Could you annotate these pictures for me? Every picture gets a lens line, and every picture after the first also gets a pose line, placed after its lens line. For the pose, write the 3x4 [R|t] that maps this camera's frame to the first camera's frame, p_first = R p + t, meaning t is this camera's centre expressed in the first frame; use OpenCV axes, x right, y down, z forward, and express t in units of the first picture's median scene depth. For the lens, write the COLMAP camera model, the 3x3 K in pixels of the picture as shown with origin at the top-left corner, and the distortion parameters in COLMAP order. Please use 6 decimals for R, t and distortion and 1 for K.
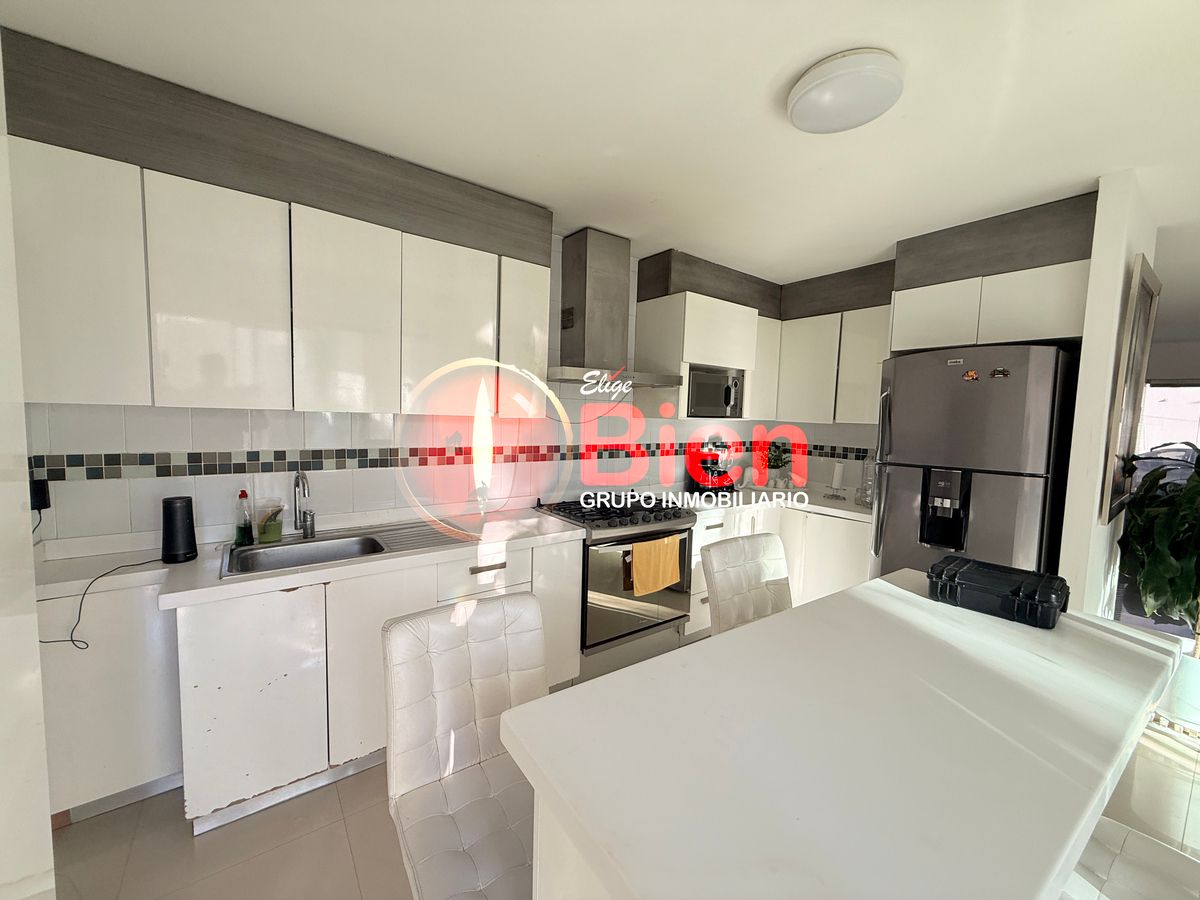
lens RADIAL K [[478.2, 0, 597.4], [0, 478.2, 452.6], [0, 0, 1]] dist [0.000427, 0.000067]
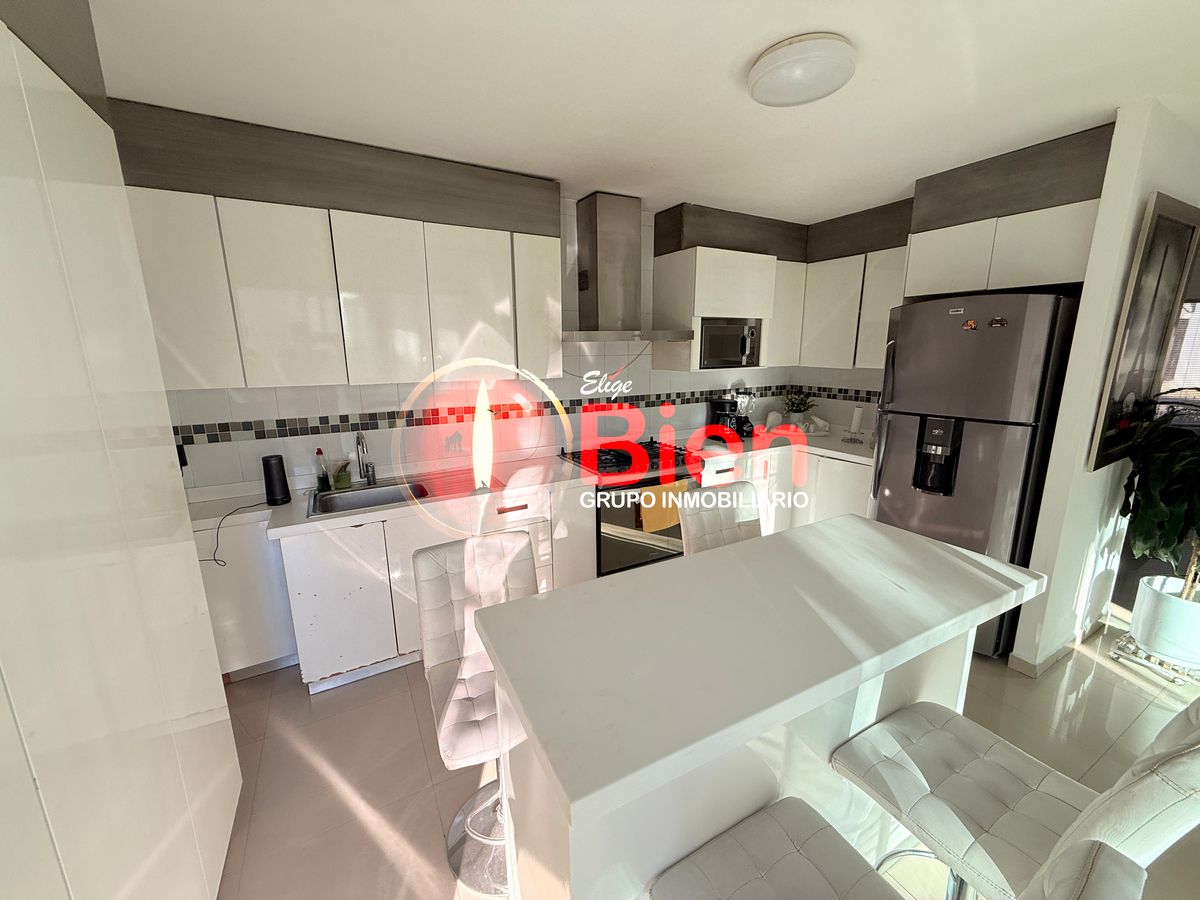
lens RADIAL K [[478.2, 0, 597.4], [0, 478.2, 452.6], [0, 0, 1]] dist [0.000427, 0.000067]
pose [[0.991491, -0.010020, -0.129787, 0.120209], [0.027190, 0.990982, 0.131205, -0.044214], [0.127302, -0.133617, 0.982823, -0.117643]]
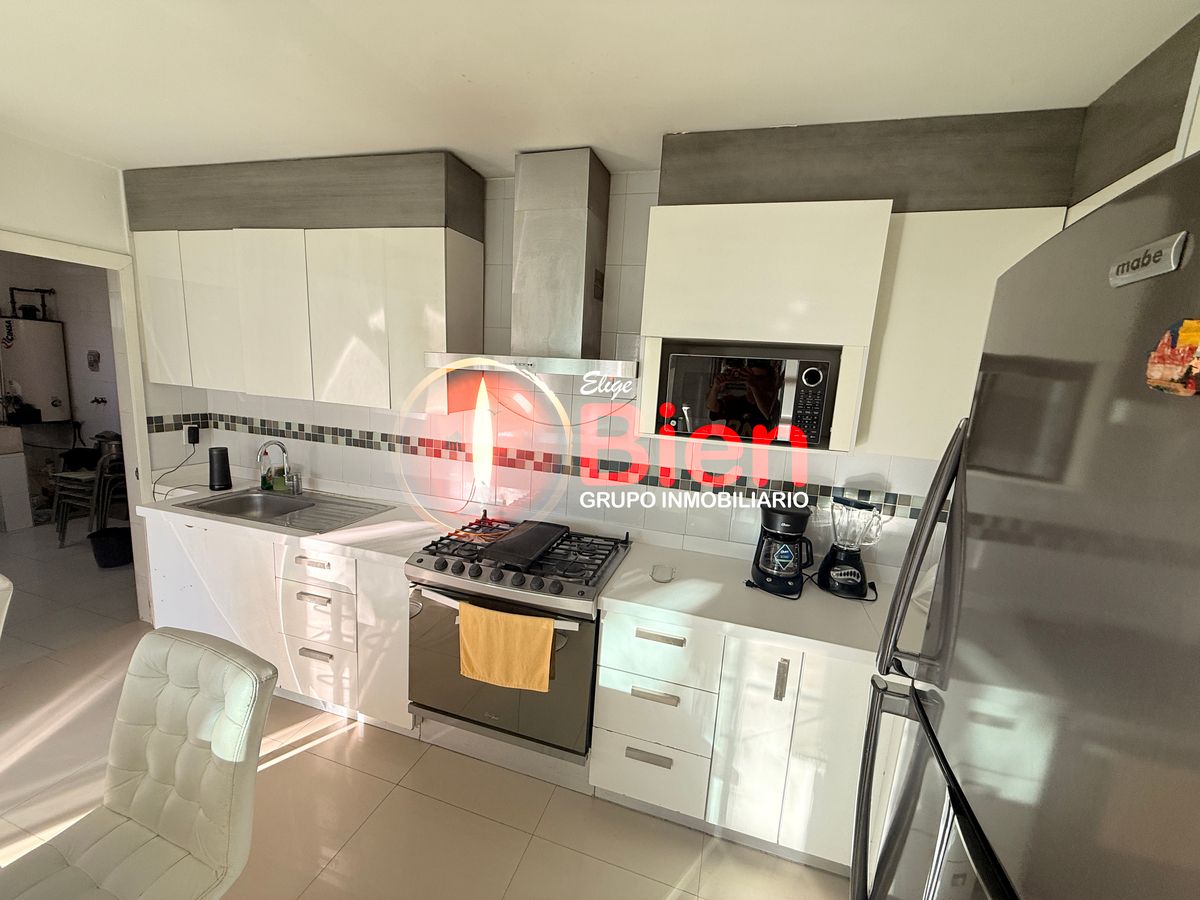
lens RADIAL K [[478.2, 0, 597.4], [0, 478.2, 452.6], [0, 0, 1]] dist [0.000427, 0.000067]
pose [[0.597235, 0.140692, -0.789631, 0.729377], [-0.114330, 0.989375, 0.089808, -0.115530], [0.793876, 0.036642, 0.606975, 0.731122]]
